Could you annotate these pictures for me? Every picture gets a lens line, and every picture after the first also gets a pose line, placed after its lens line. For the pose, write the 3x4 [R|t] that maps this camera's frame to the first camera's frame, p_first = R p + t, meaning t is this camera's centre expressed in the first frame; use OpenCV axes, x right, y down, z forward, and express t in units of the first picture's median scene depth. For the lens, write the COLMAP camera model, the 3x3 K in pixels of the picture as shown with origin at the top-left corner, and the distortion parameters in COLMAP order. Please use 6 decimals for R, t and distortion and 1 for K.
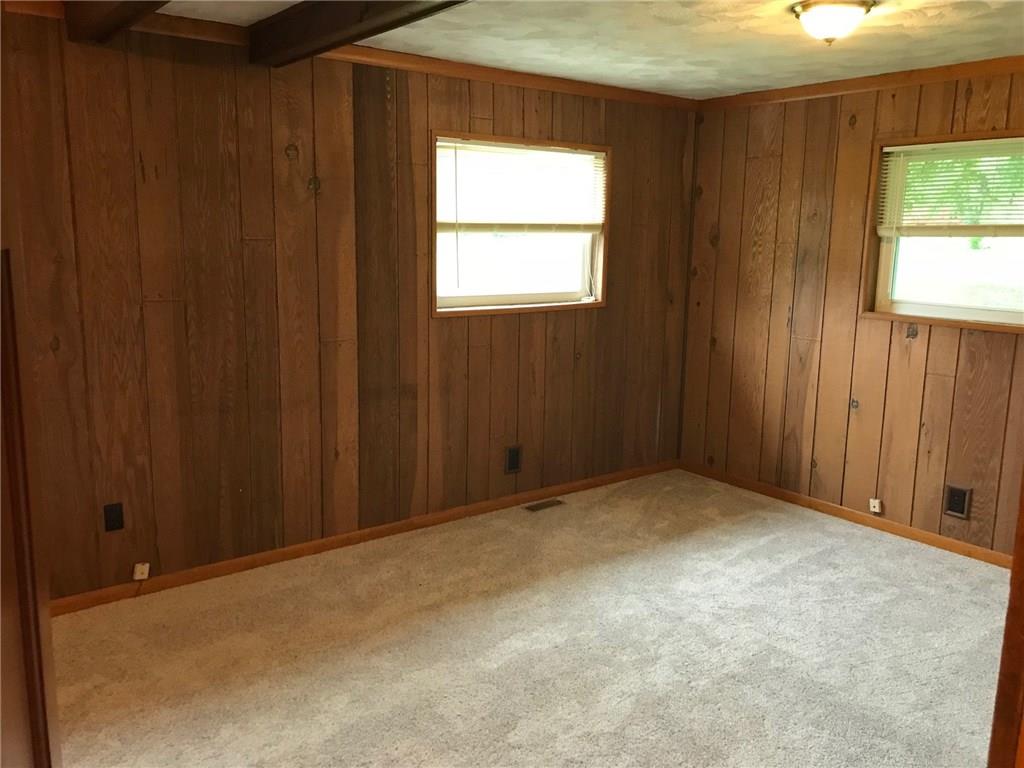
lens RADIAL K [[860.3, 0, 507.2], [0, 860.3, 378.3], [0, 0, 1]] dist [0.034065, 0.005199]
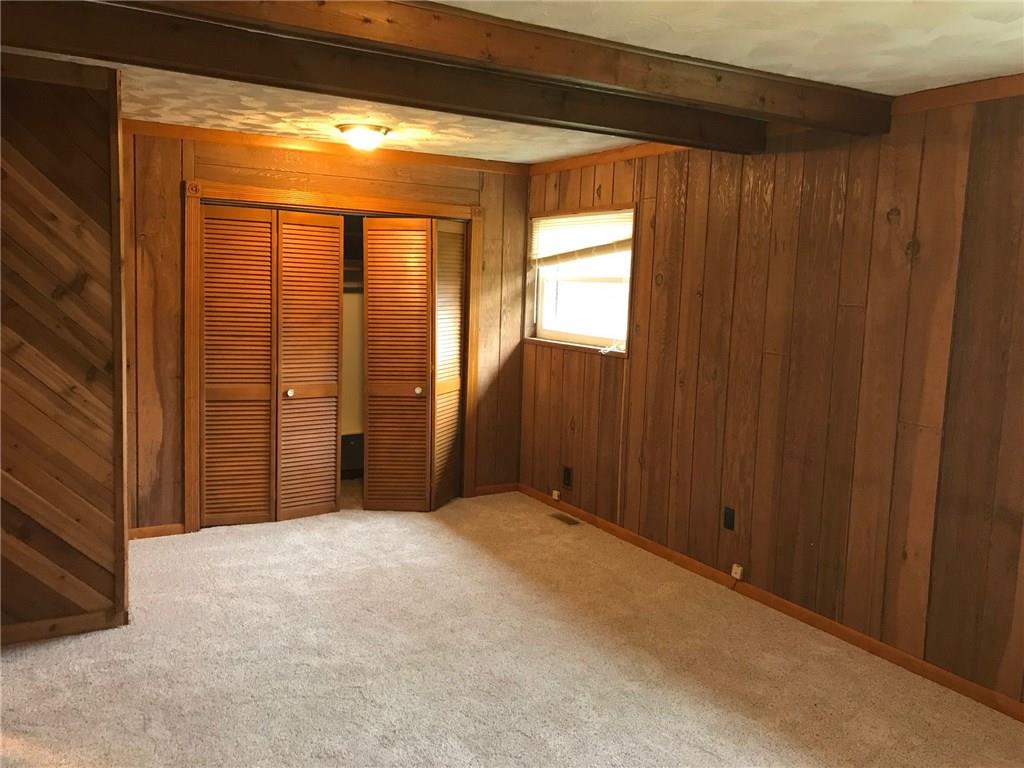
lens RADIAL K [[860.3, 0, 507.2], [0, 860.3, 378.3], [0, 0, 1]] dist [0.034065, 0.005199]
pose [[-0.143769, 0.090719, -0.985444, 0.759815], [-0.208250, 0.970718, 0.119746, -0.113795], [0.967451, 0.222435, -0.120667, 0.735745]]
